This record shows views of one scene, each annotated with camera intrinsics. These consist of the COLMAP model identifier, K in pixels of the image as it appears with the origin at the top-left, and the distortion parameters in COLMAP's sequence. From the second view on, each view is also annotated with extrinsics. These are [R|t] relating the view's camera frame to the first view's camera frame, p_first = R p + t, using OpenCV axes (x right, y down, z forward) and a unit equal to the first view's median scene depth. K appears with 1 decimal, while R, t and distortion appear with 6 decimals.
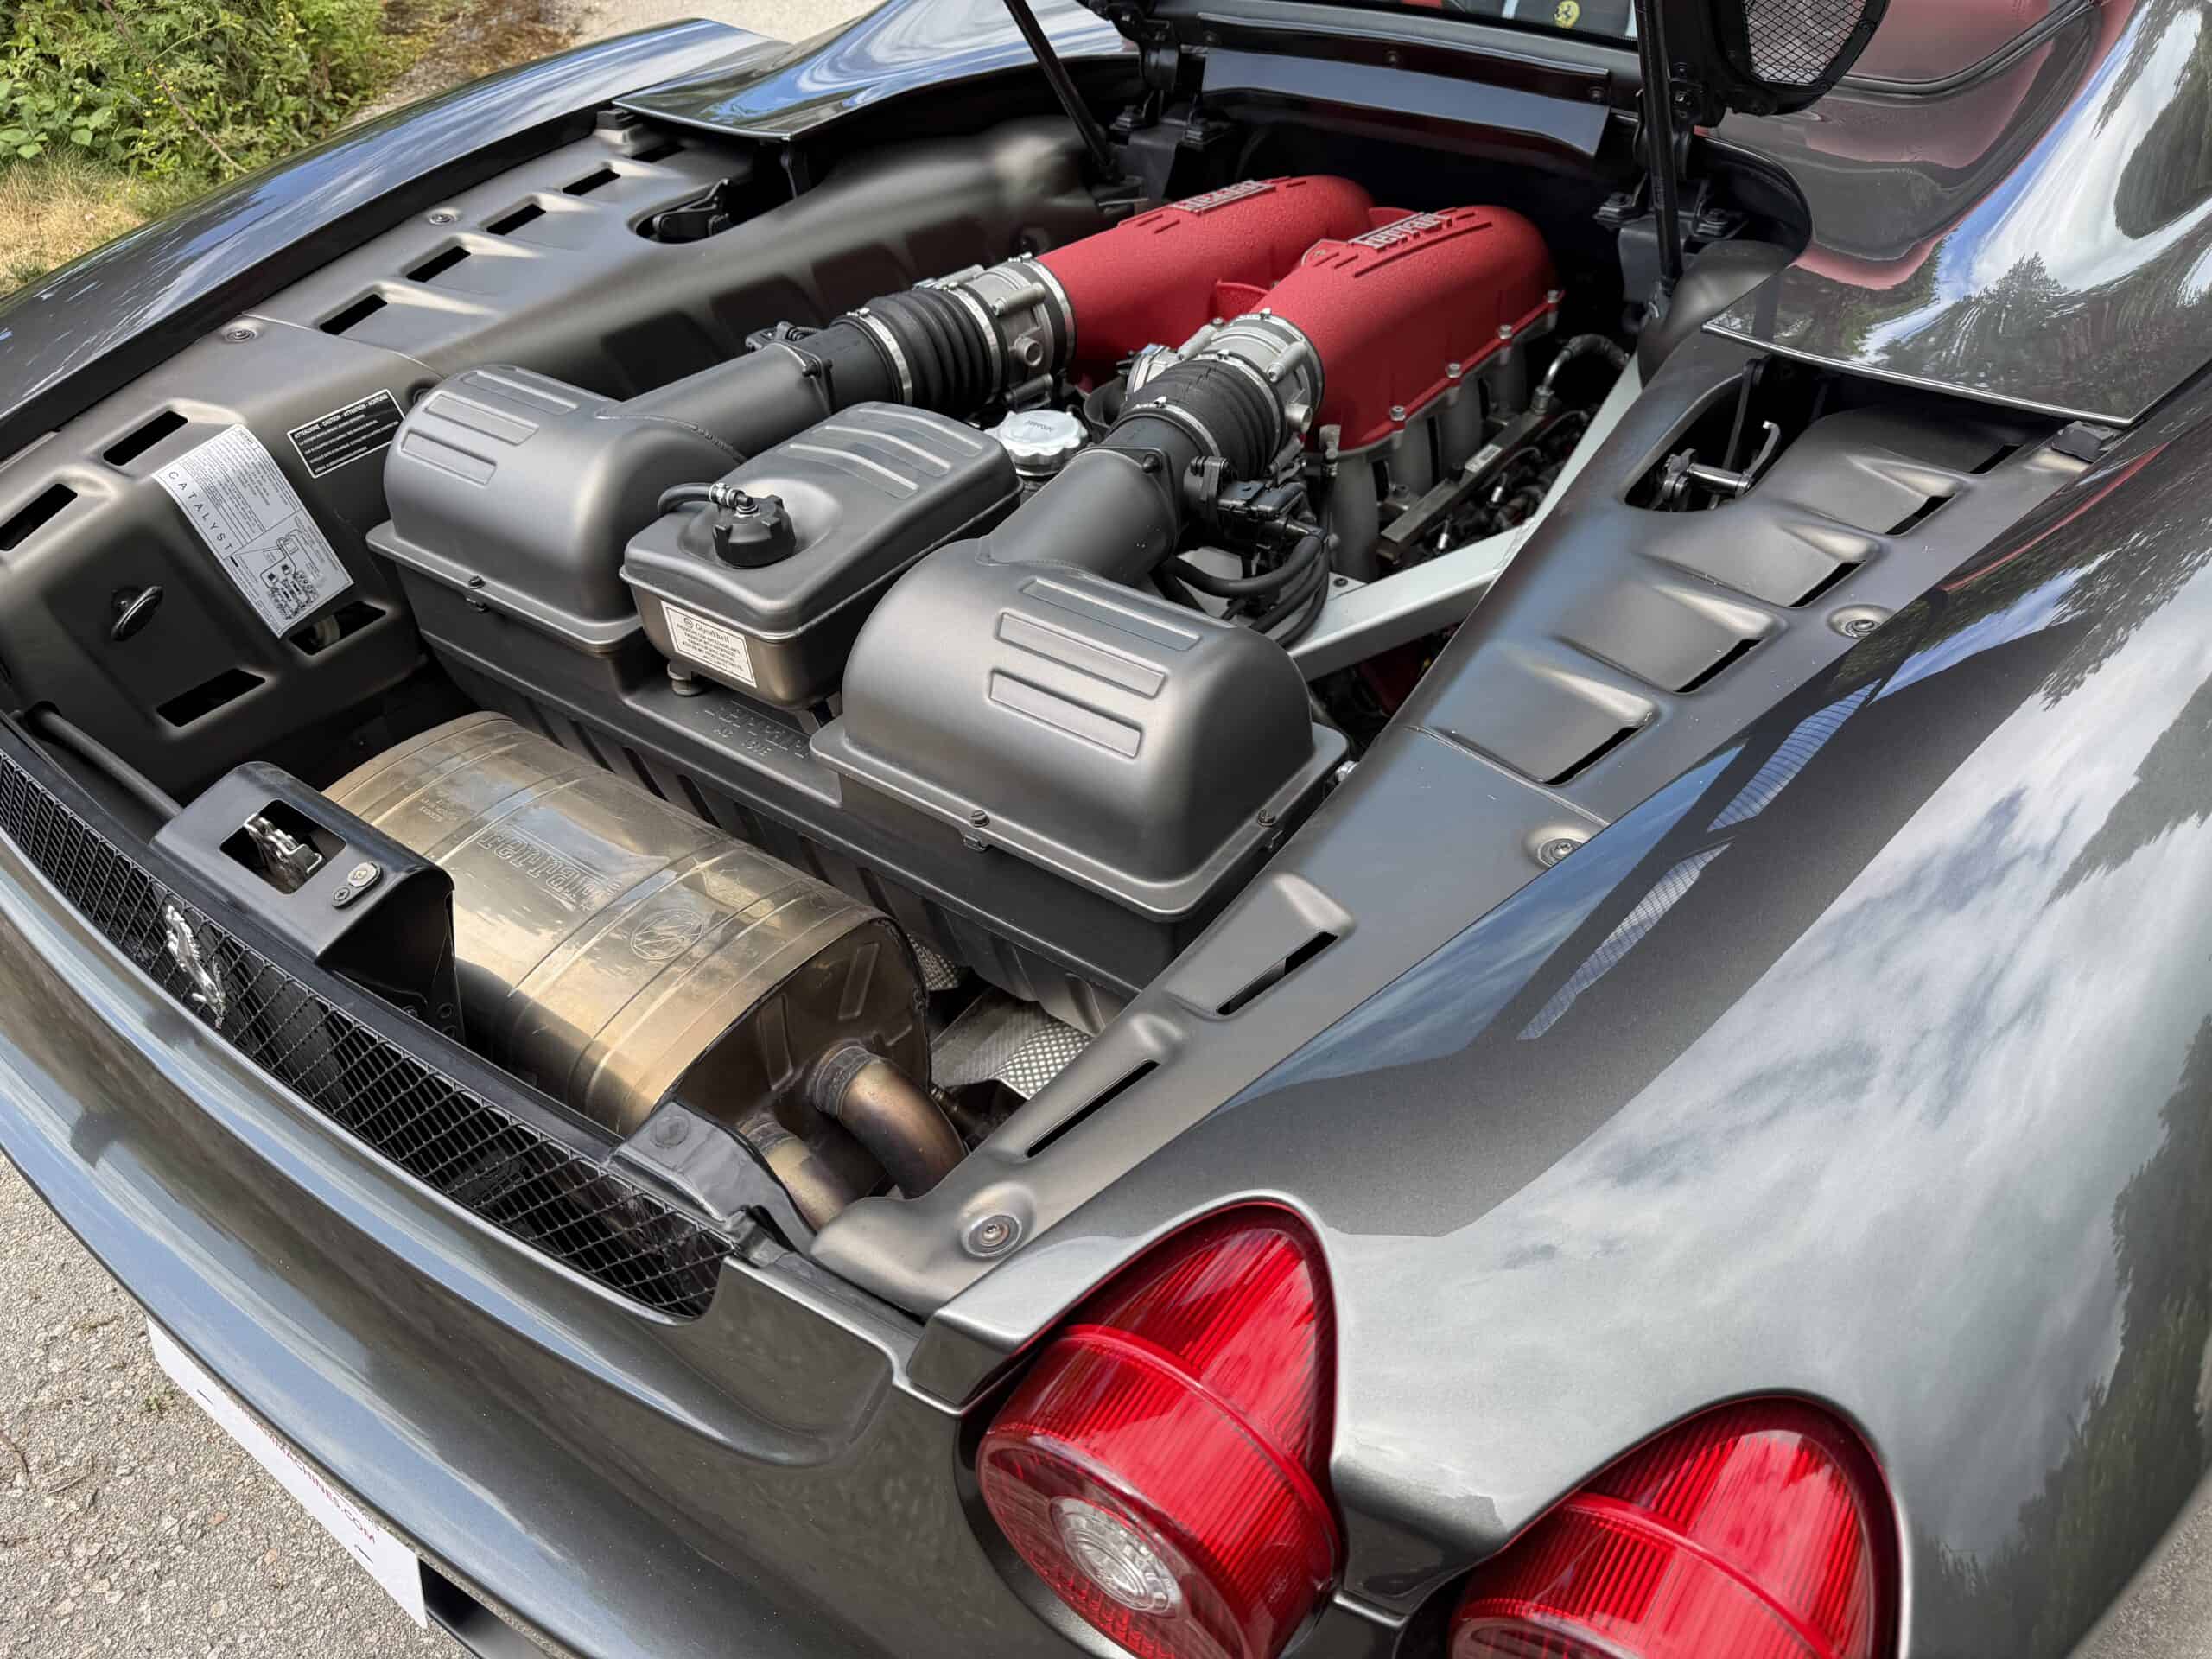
lens RADIAL K [[1554.6, 0, 1099.7], [0, 1554.6, 823.1], [0, 0, 1]] dist [0.018586, -0.027209]
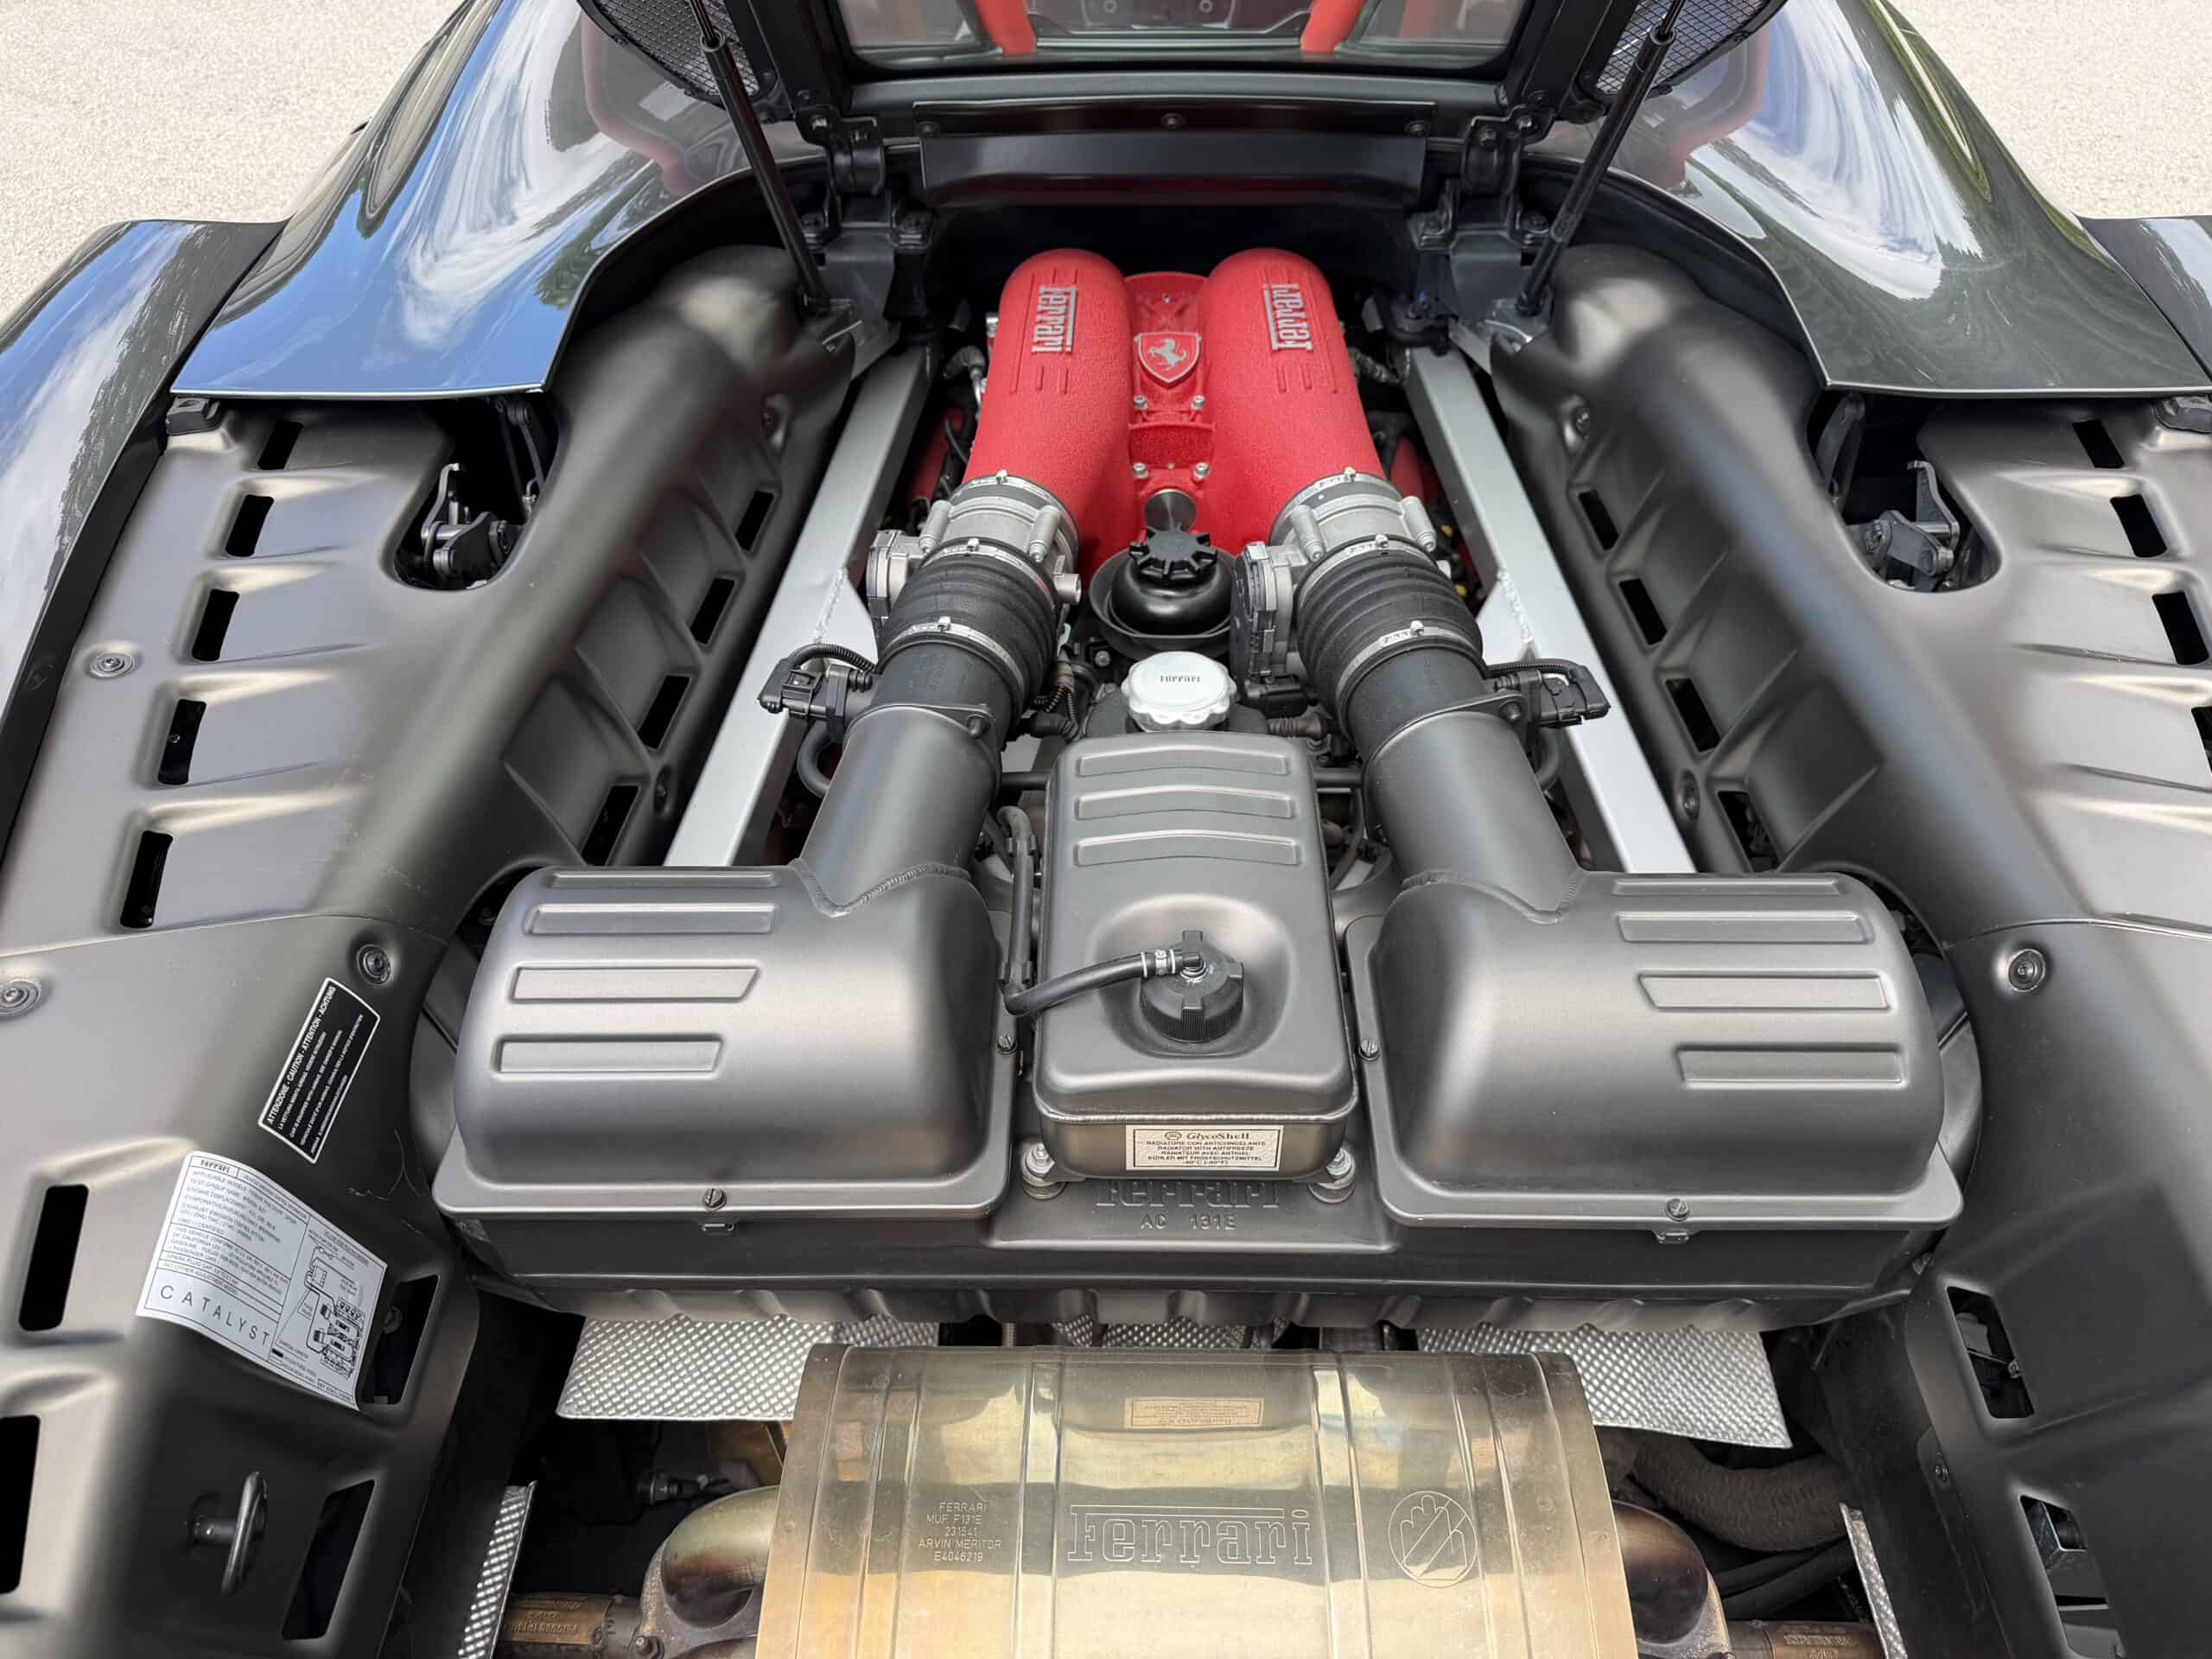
lens RADIAL K [[1554.6, 0, 1076.7], [0, 1554.6, 827.2], [0, 0, 1]] dist [0.018586, -0.027209]
pose [[0.810444, -0.393378, 0.434090, -0.408277], [0.360116, 0.919002, 0.160477, -0.289304], [-0.462057, 0.026265, 0.886461, 0.254581]]
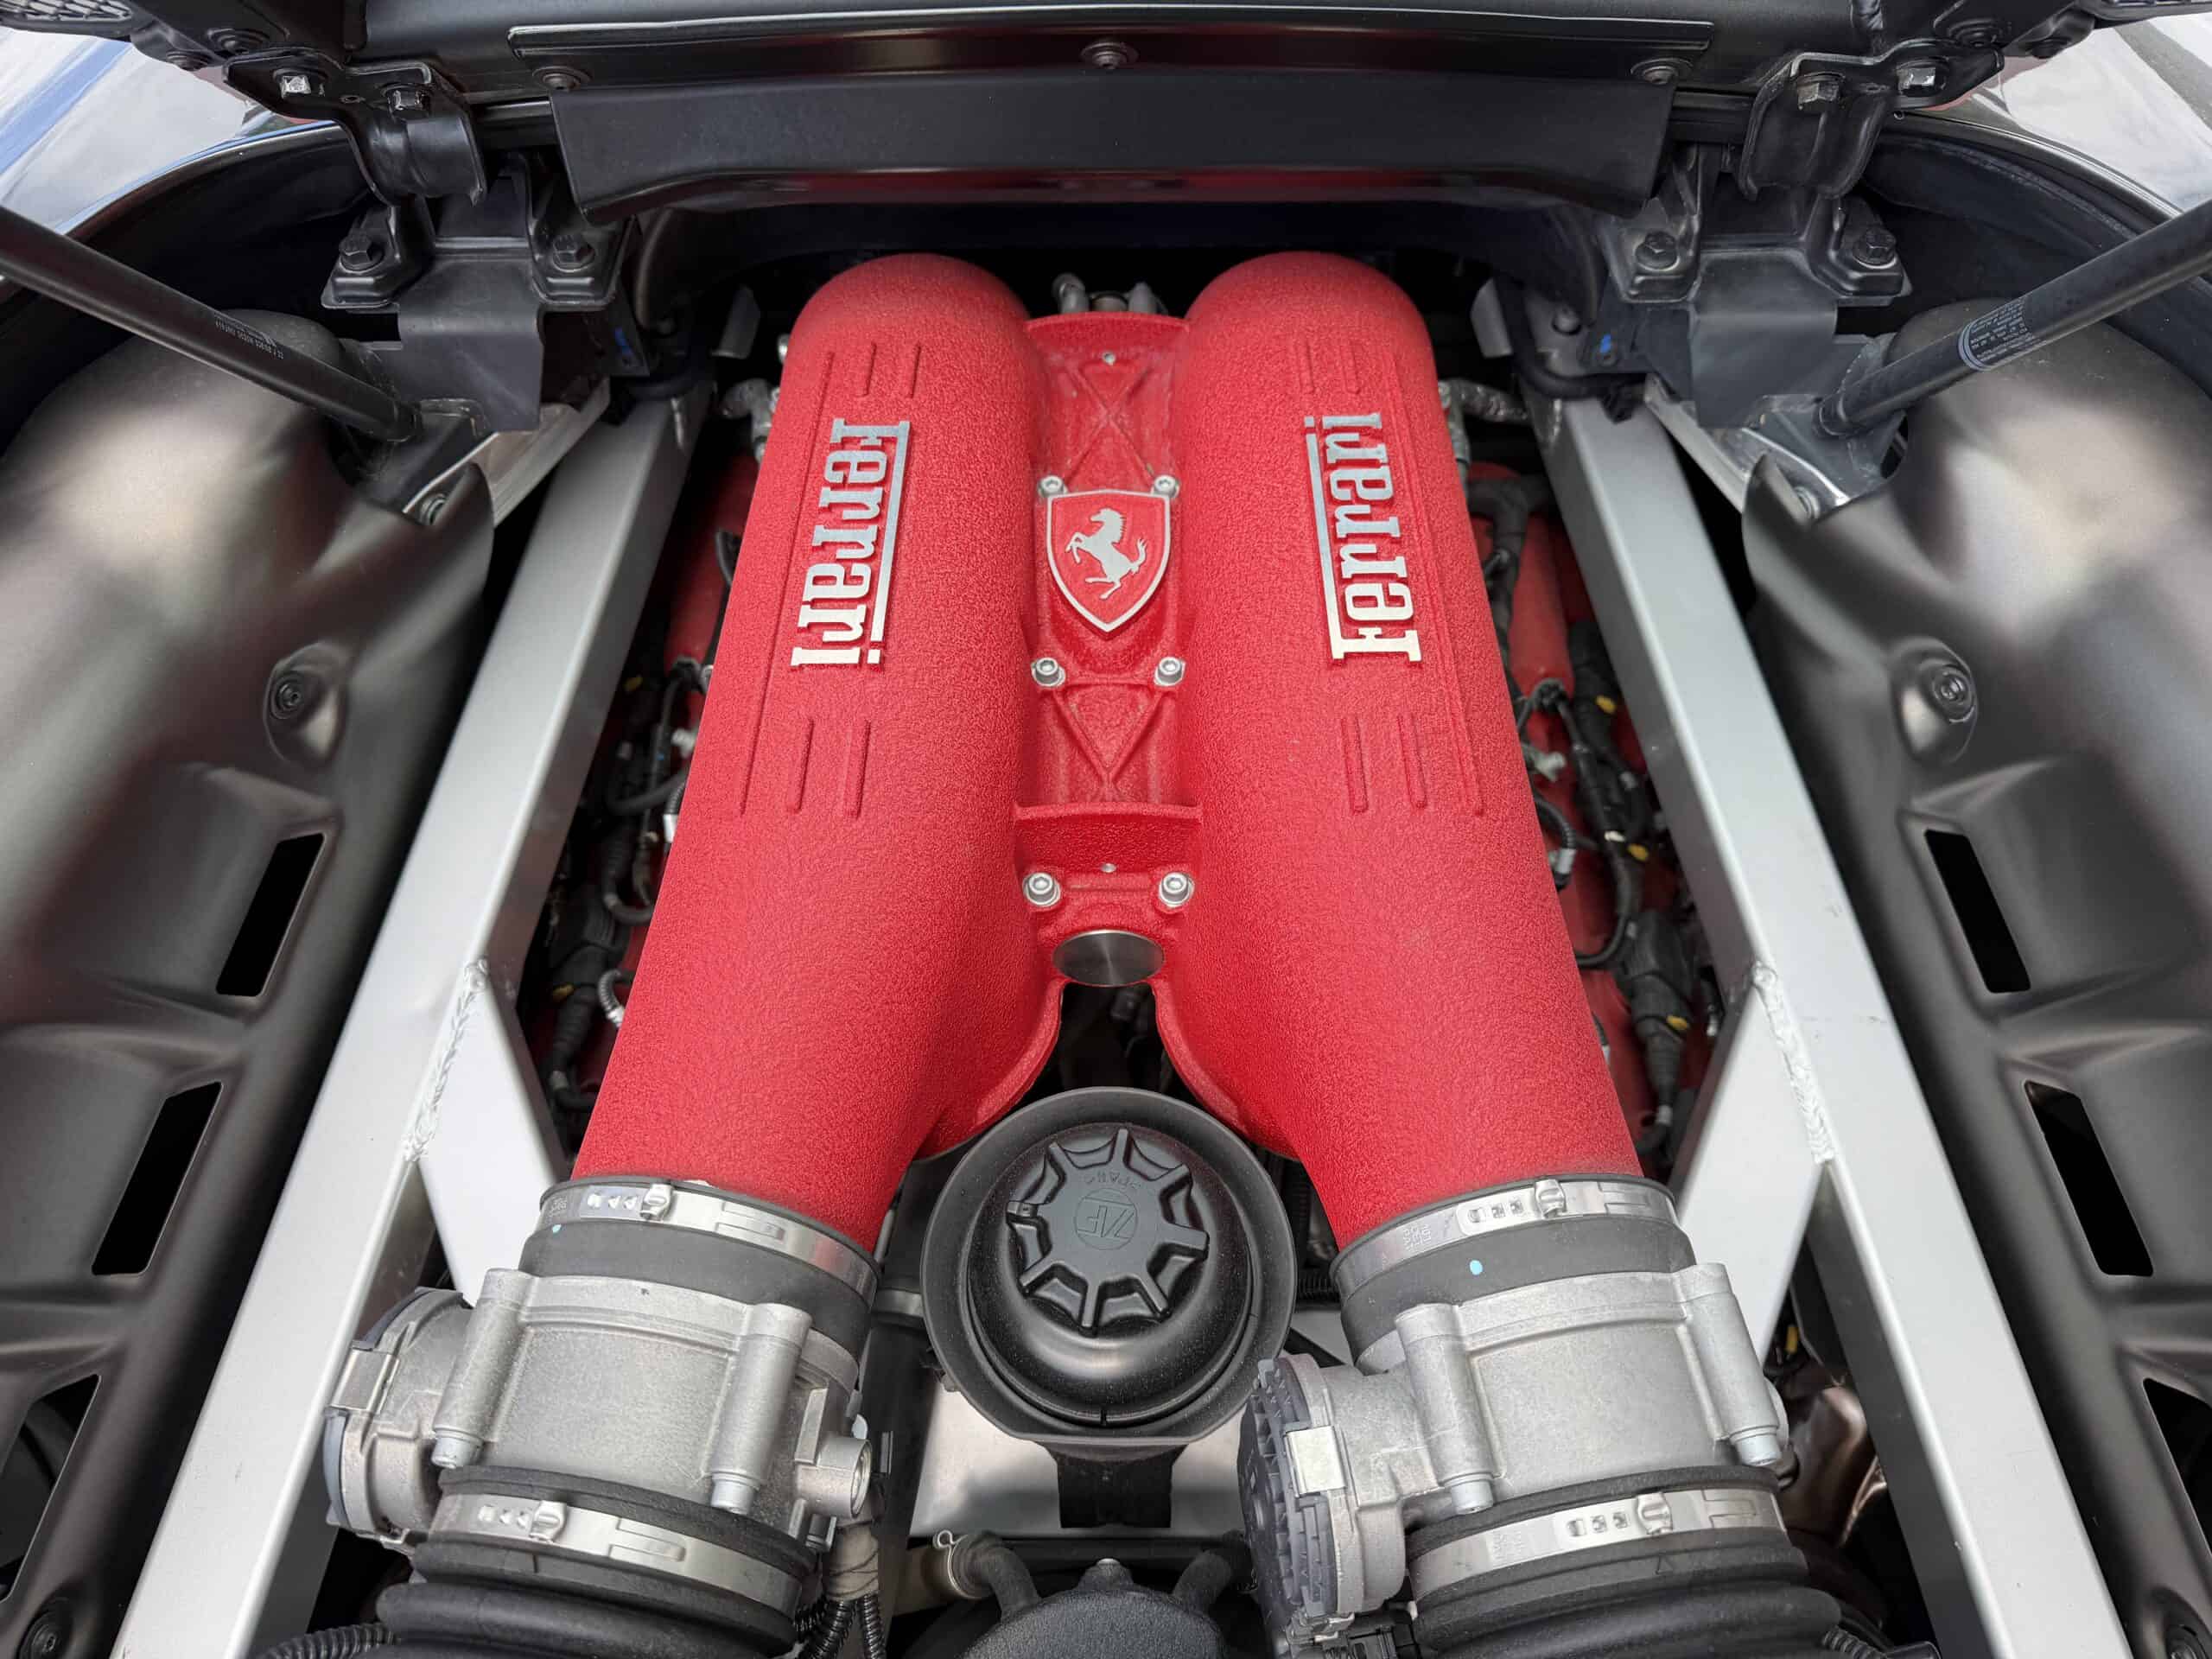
lens RADIAL K [[1554.6, 0, 1087.4], [0, 1554.6, 789.9], [0, 0, 1]] dist [0.018586, -0.027209]
pose [[0.798942, -0.483776, 0.357285, -0.046046], [0.368586, 0.863308, 0.344737, -0.479159], [-0.475223, -0.143735, 0.868046, 0.650068]]
